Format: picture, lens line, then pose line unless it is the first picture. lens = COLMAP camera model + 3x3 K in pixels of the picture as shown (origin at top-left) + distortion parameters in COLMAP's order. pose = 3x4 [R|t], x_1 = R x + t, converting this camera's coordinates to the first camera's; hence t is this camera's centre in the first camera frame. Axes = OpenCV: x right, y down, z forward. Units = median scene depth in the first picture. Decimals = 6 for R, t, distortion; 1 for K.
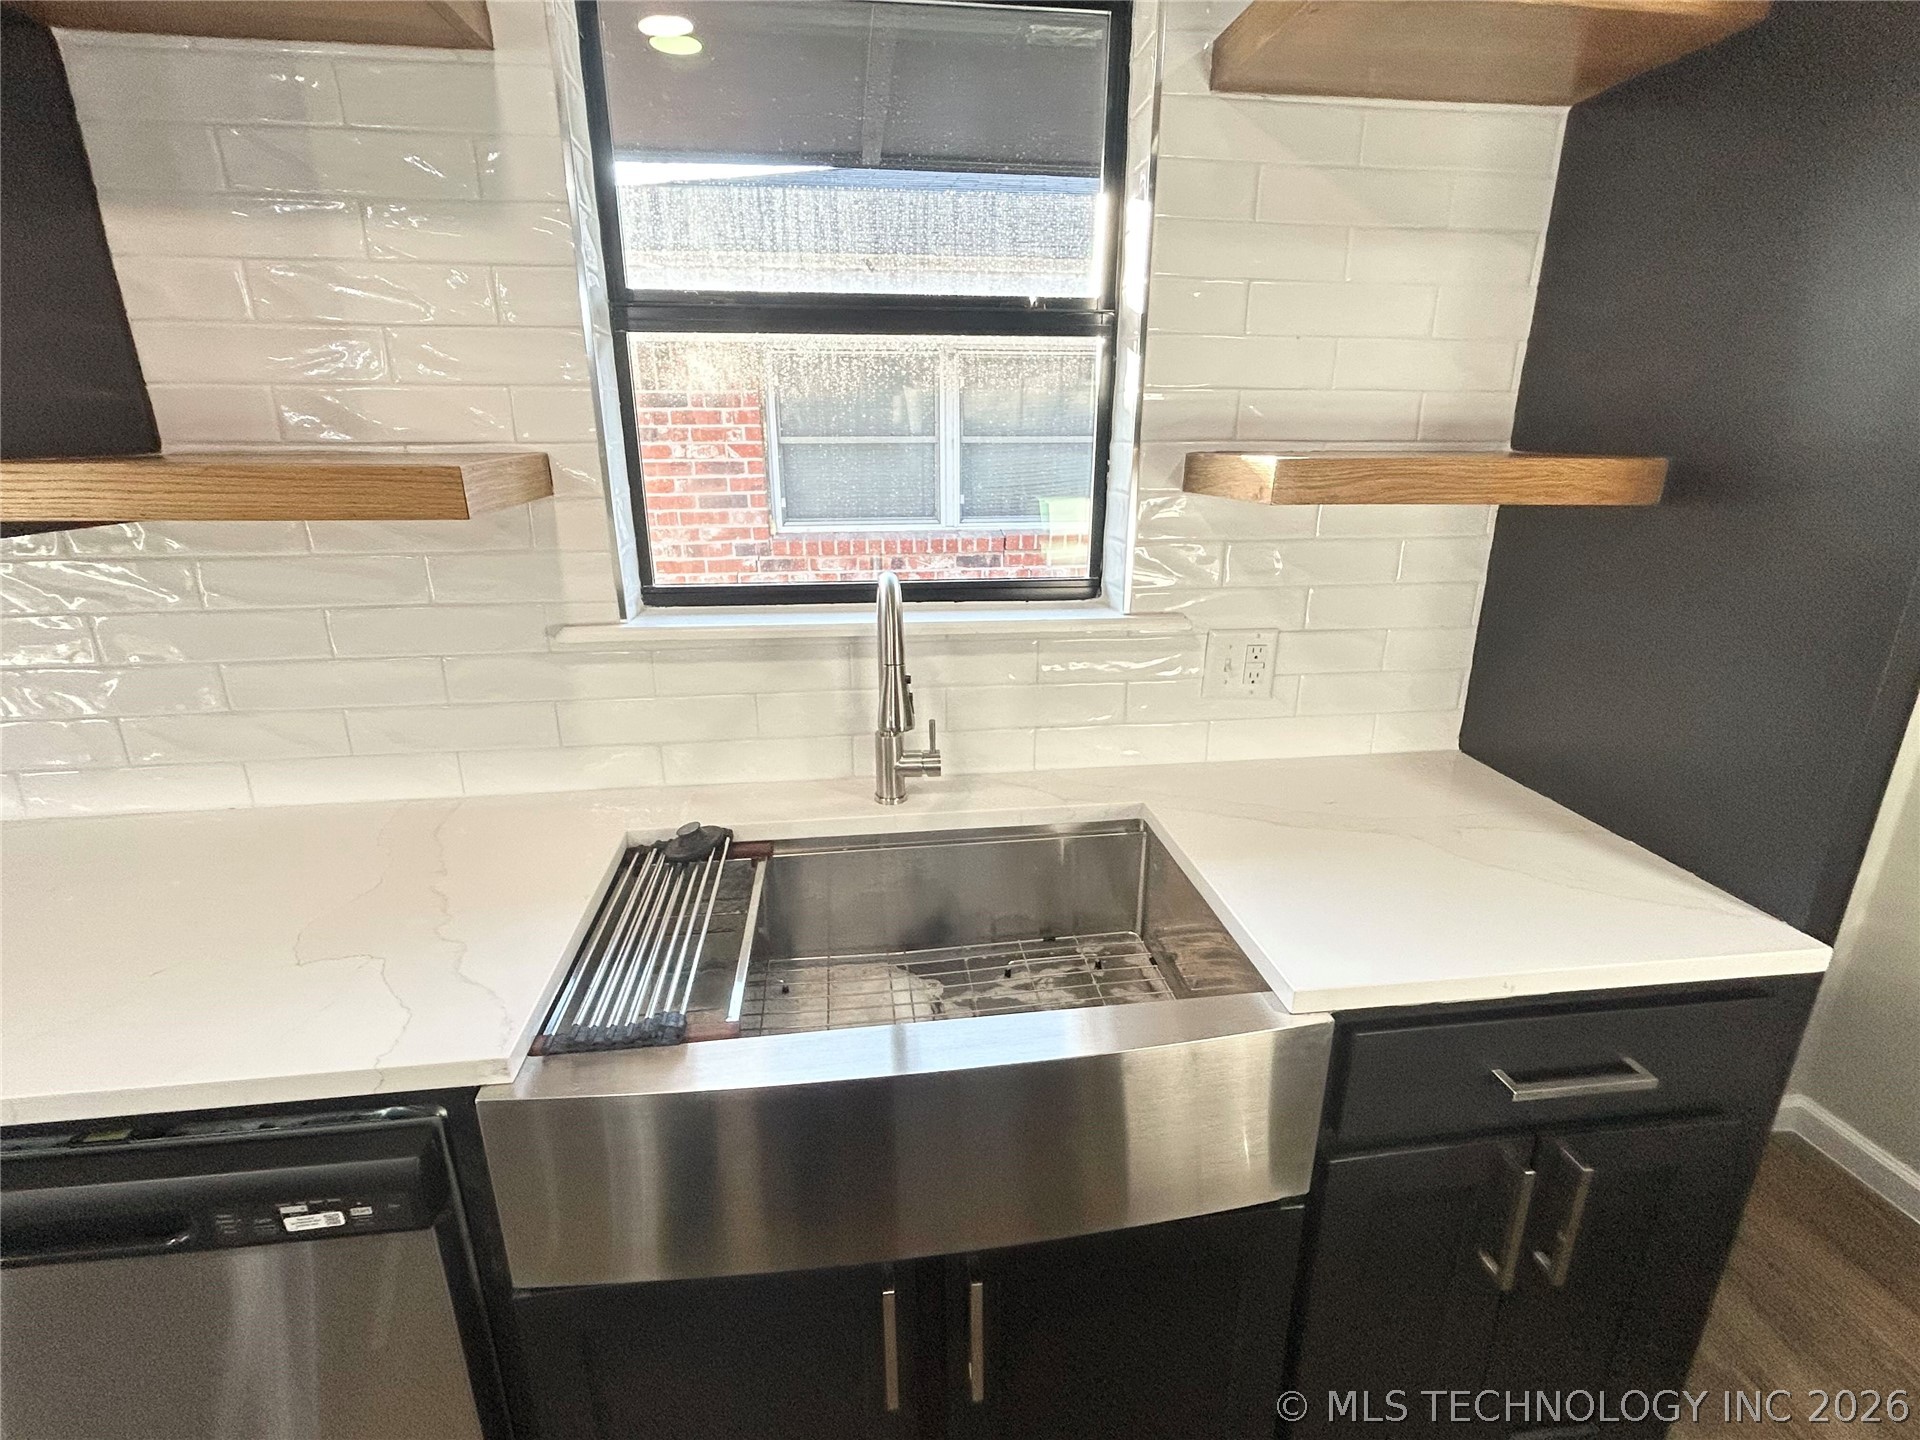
lens RADIAL K [[932.5, 0, 971.5], [0, 932.5, 710.9], [0, 0, 1]] dist [0.000532, 0.000047]
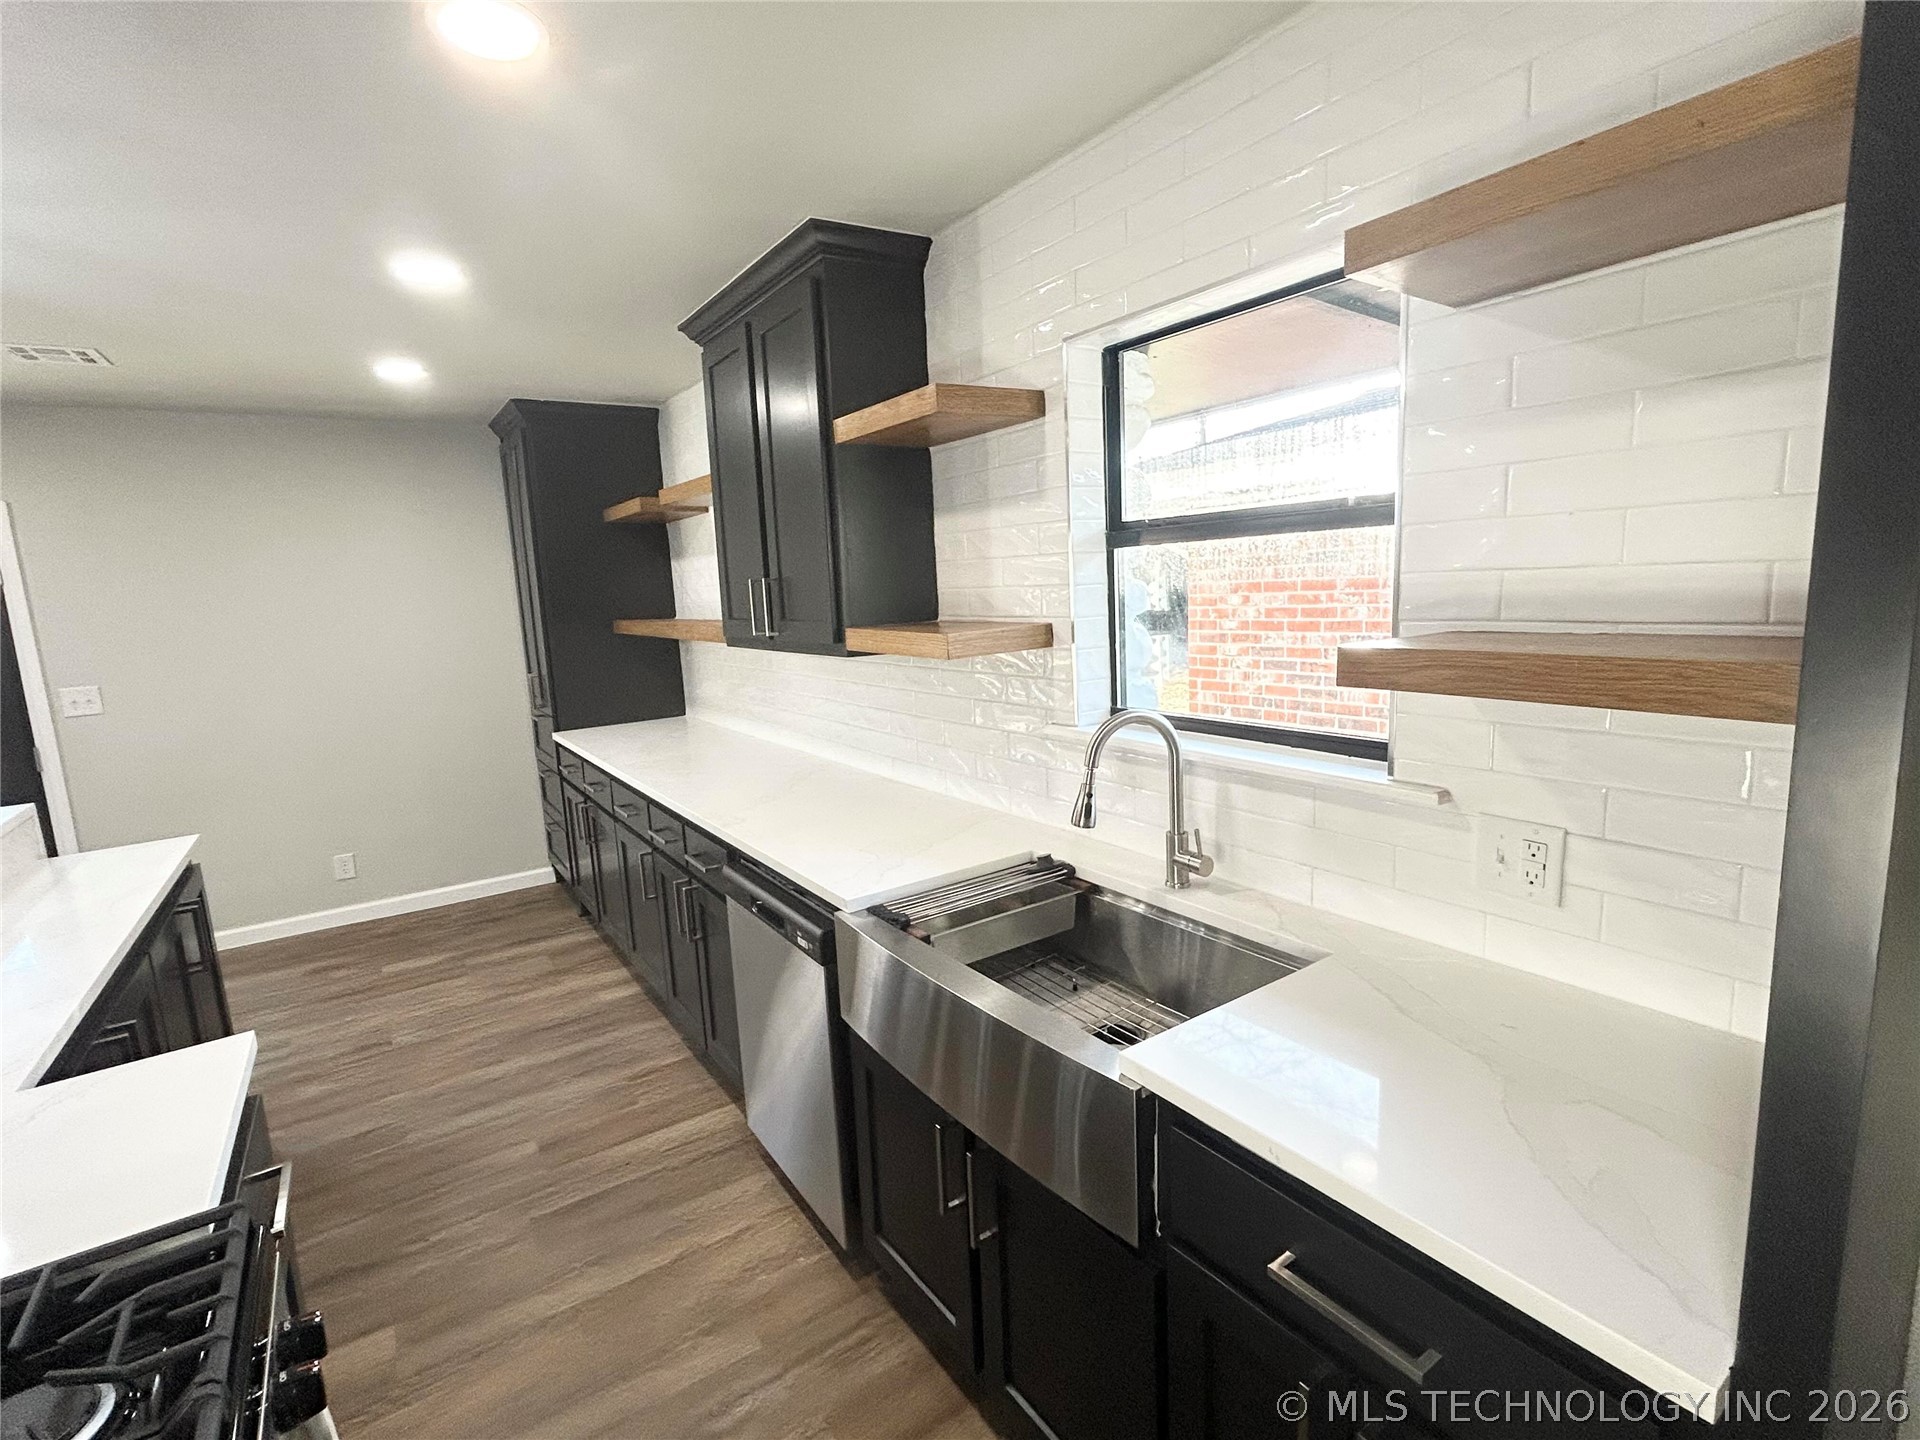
lens RADIAL K [[903.0, 0, 918.6], [0, 903.0, 723.5], [0, 0, 1]] dist [0.000386, 0.000124]
pose [[0.420060, 0.115714, -0.900089, 0.893580], [-0.219330, 0.975379, 0.023035, -0.077442], [0.880593, 0.187740, 0.435097, 0.089194]]
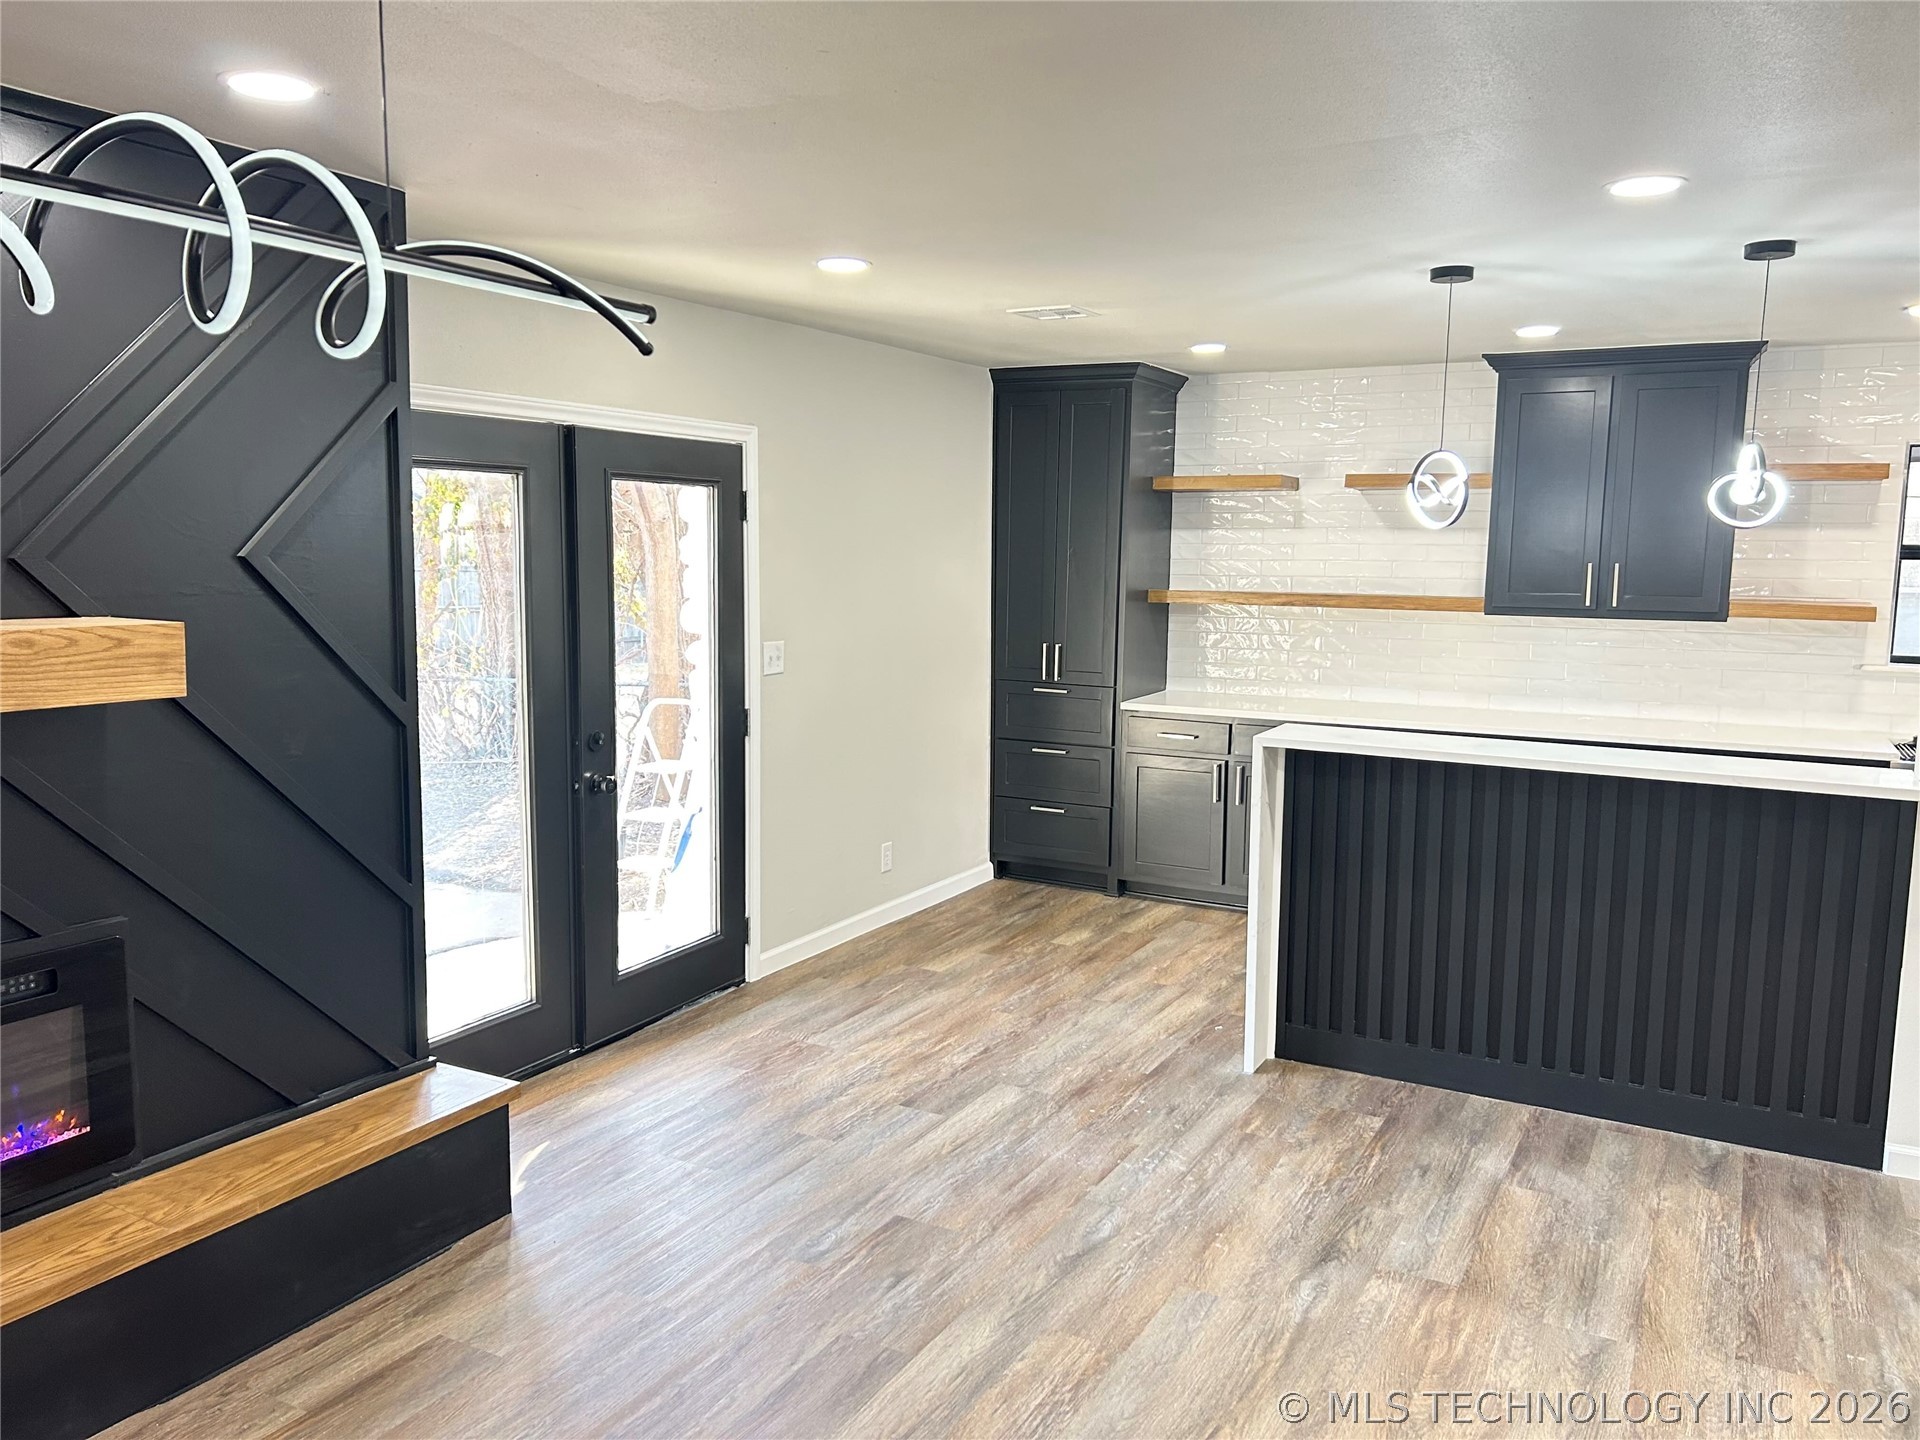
lens RADIAL K [[1416.8, 0, 966.4], [0, 1416.8, 716.5], [0, 0, 1]] dist [0.119731, -0.183487]
pose [[0.800707, 0.072776, -0.594619, -0.025024], [-0.180576, 0.975746, -0.123739, 1.033617], [0.571192, 0.206452, 0.794429, -3.734144]]
